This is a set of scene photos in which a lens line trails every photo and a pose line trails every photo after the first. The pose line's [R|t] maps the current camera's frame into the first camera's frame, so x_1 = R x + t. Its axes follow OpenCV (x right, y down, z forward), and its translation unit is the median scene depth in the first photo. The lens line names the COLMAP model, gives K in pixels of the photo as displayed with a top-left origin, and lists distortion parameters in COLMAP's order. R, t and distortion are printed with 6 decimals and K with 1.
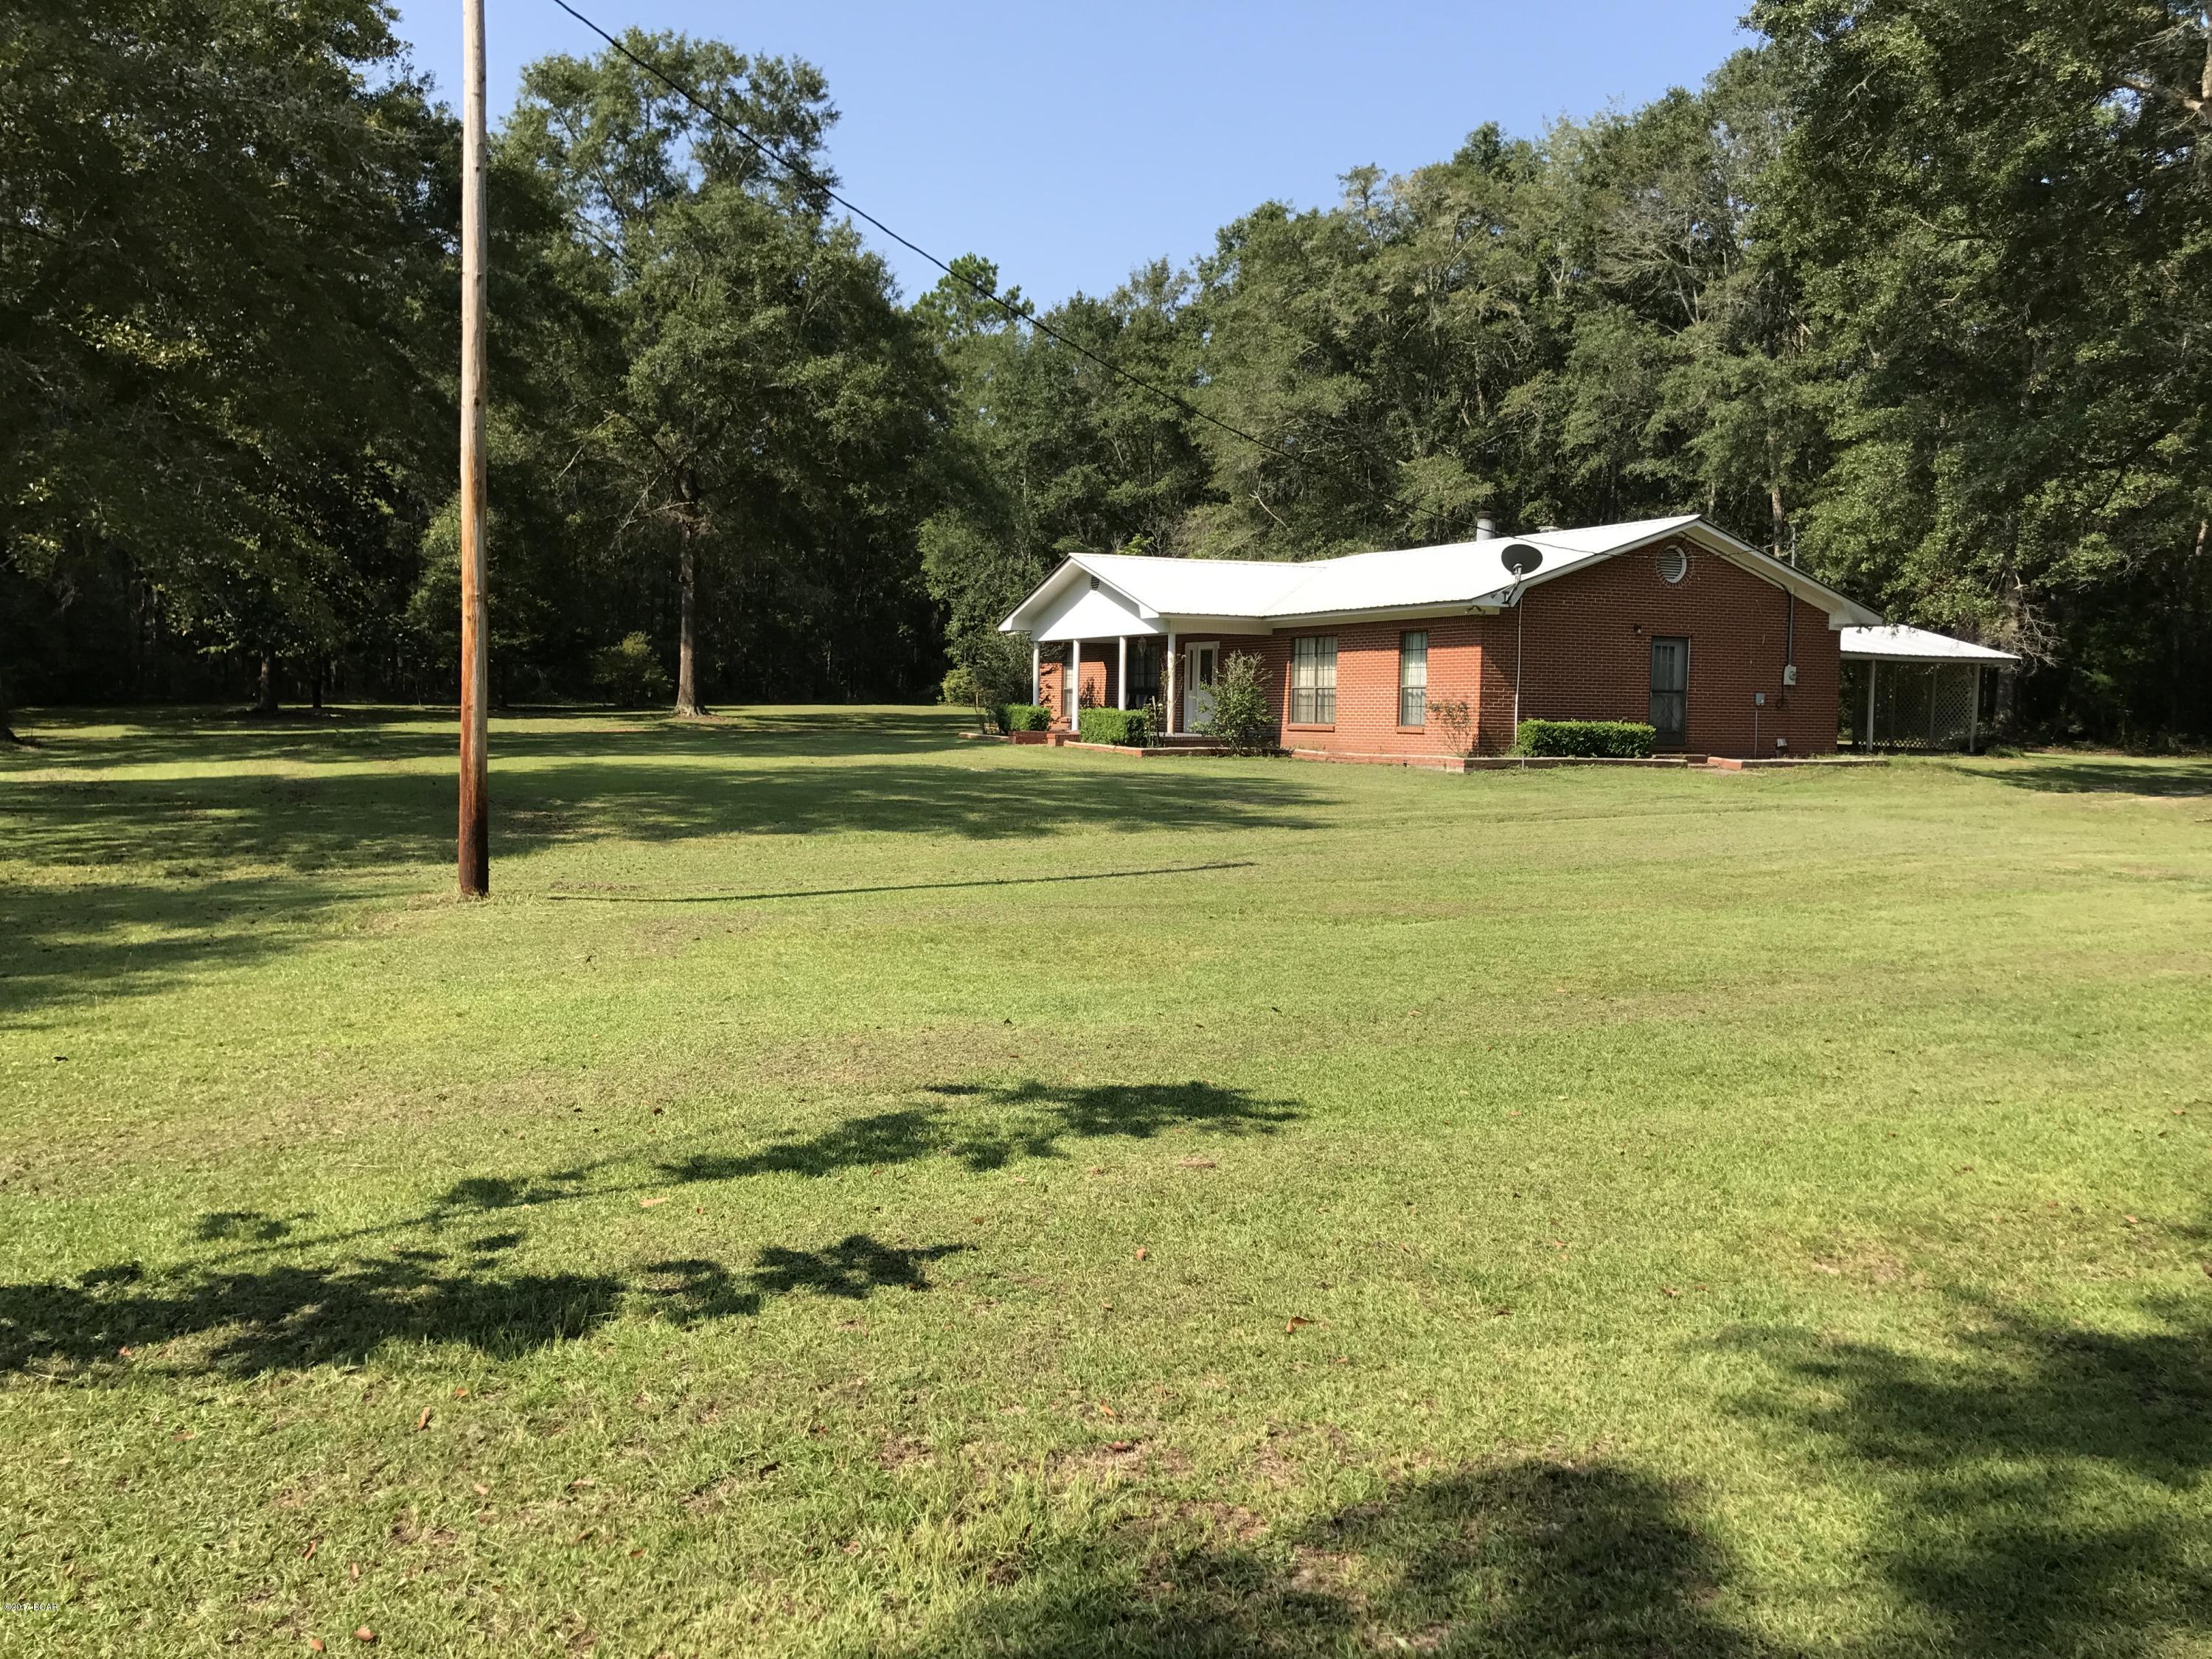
lens RADIAL K [[1803.1, 0, 1106.0], [0, 1803.1, 829.5], [0, 0, 1]] dist [0.008455, -0.009364]
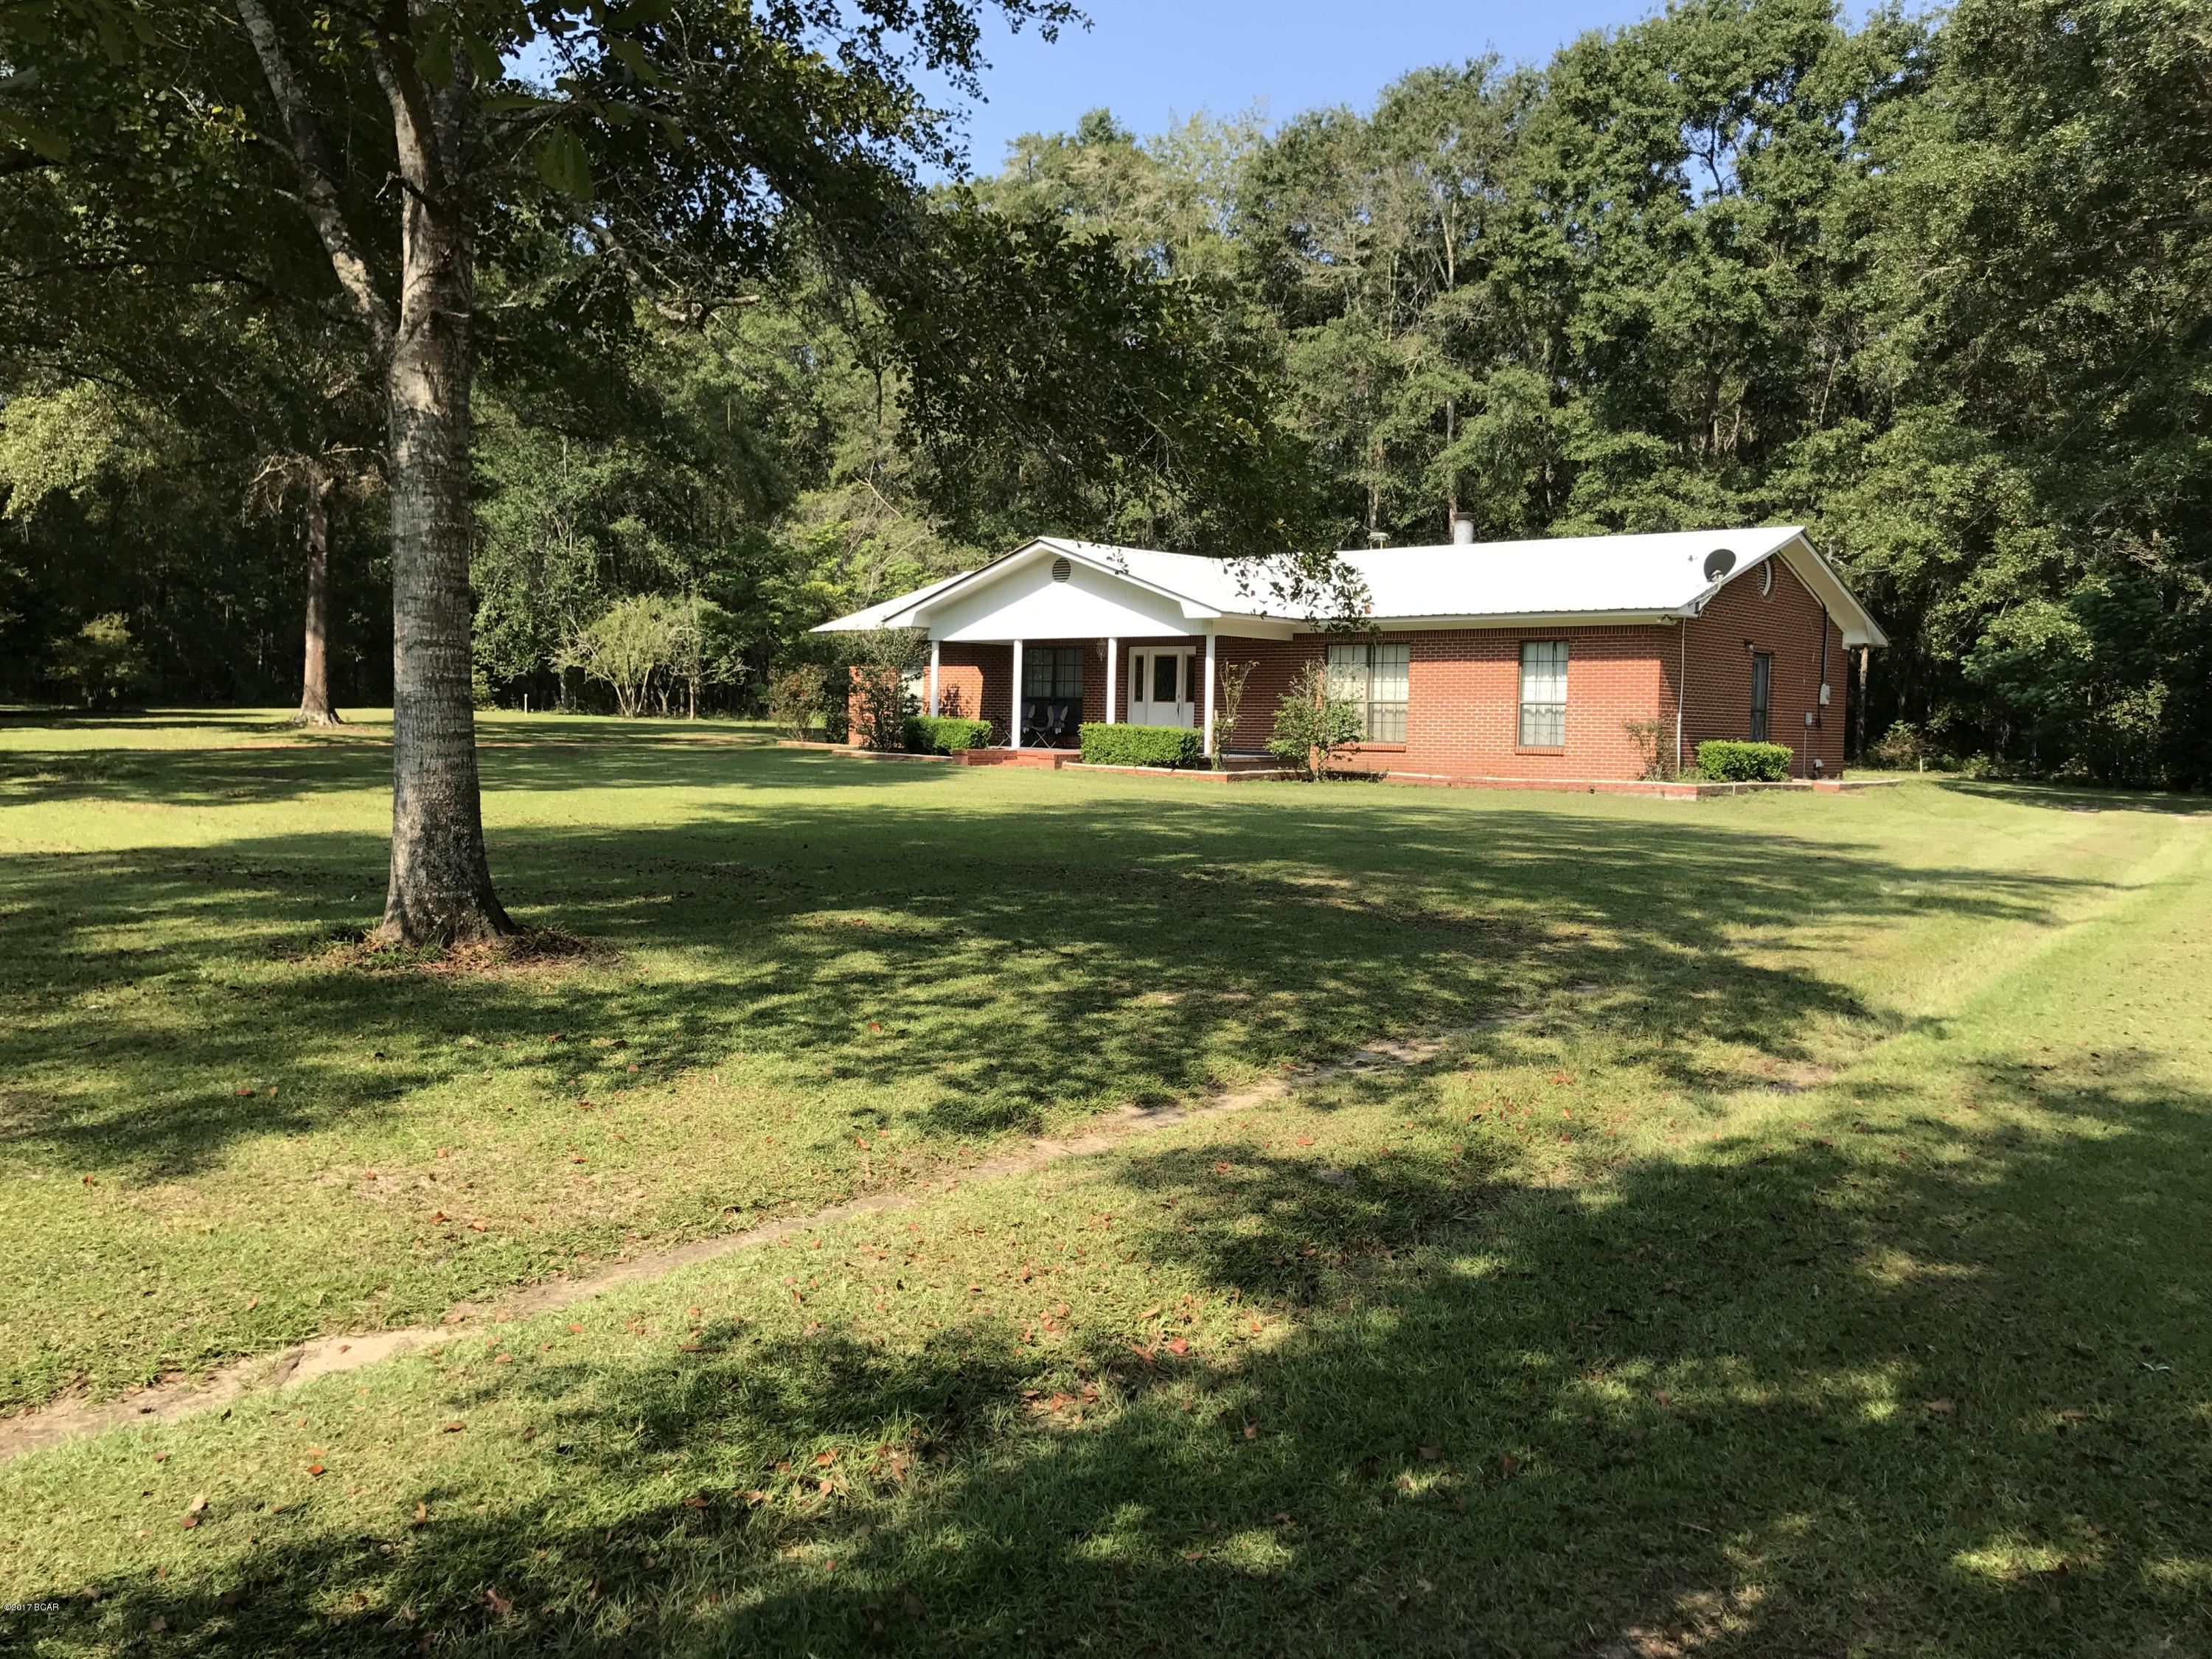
lens RADIAL K [[1803.1, 0, 1106.0], [0, 1803.1, 829.5], [0, 0, 1]] dist [0.008455, -0.009364]
pose [[0.914632, -0.019528, 0.403816, -0.360184], [0.020088, 0.999794, 0.002851, -0.021333], [-0.403789, 0.005504, 0.914836, 0.245716]]
